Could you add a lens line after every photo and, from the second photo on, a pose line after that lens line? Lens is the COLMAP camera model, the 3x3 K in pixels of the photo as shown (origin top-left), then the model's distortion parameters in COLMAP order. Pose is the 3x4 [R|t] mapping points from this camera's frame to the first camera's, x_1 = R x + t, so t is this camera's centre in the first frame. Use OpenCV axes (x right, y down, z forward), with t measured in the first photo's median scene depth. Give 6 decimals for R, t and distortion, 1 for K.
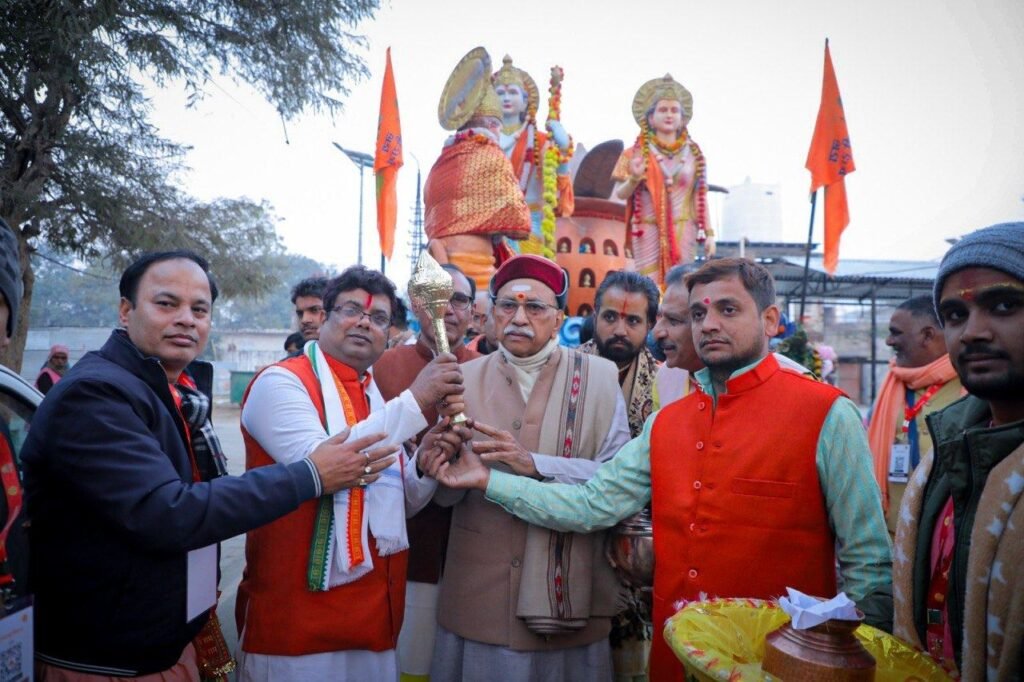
lens RADIAL K [[685.5, 0, 518.1], [0, 685.5, 339.0], [0, 0, 1]] dist [-0.081749, 0.043338]
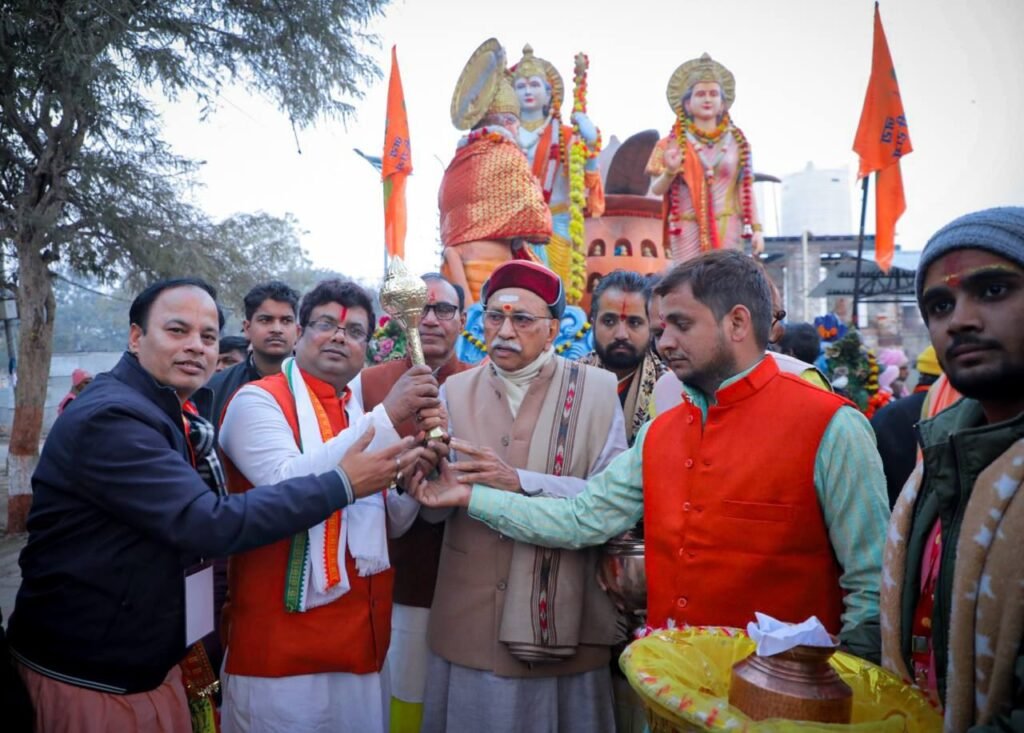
lens RADIAL K [[738.0, 0, 481.7], [0, 738.0, 364.3], [0, 0, 1]] dist [-0.080324, 0.047277]
pose [[0.993761, -0.025517, -0.108574, 0.019158], [0.027250, 0.999523, 0.014510, 0.001128], [0.108152, -0.017378, 0.993982, -0.003547]]
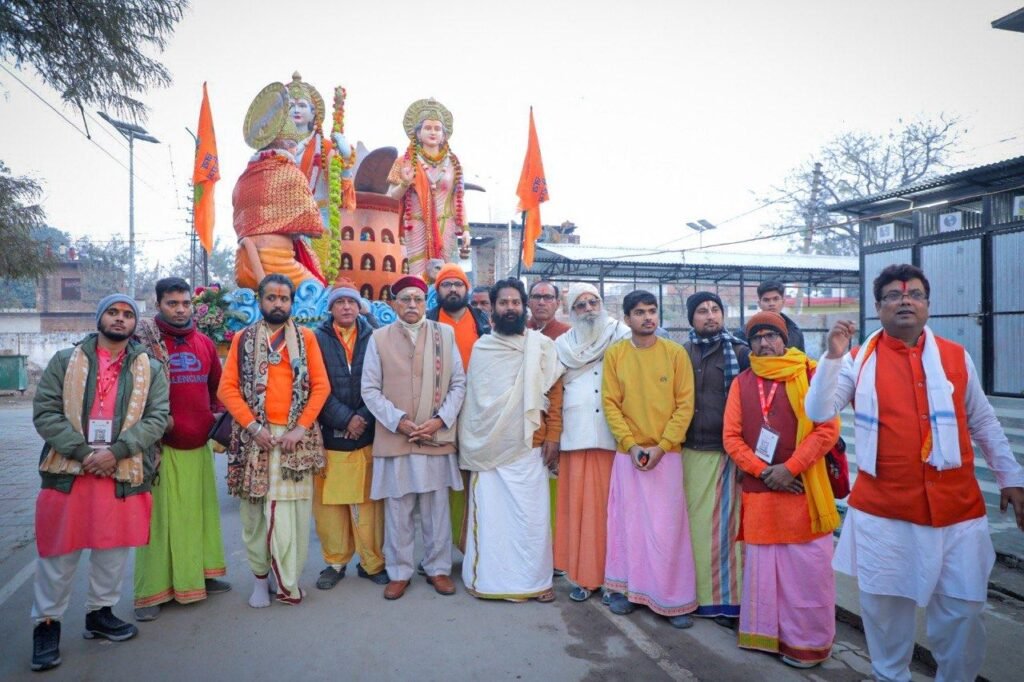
lens RADIAL K [[693.8, 0, 514.9], [0, 693.8, 338.5], [0, 0, 1]] dist [-0.072307, 0.044524]
pose [[0.953246, -0.025006, 0.301160, -0.023461], [0.014064, 0.999162, 0.038447, 0.000535], [-0.301869, -0.032414, 0.952798, -0.258665]]
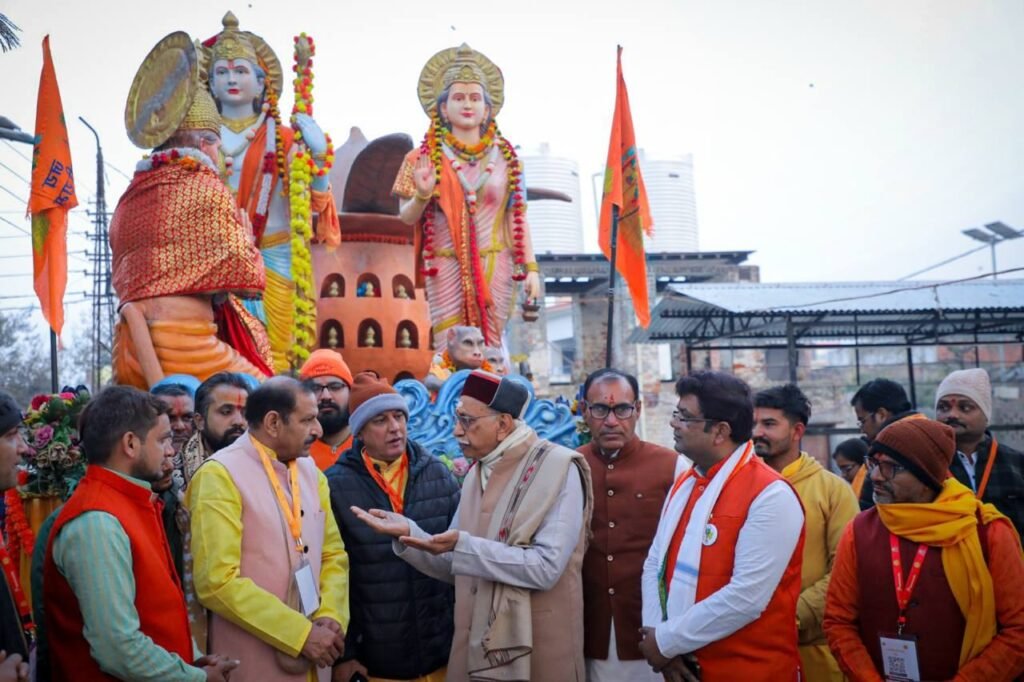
lens RADIAL K [[1180.3, 0, 512.6], [0, 1180.3, 350.4], [0, 0, 1]] dist [0.121803, 0.038394]
pose [[0.982708, -0.041140, 0.180535, 0.032678], [0.050624, 0.997552, -0.048245, -0.009095], [-0.178108, 0.056550, 0.982385, -0.221105]]
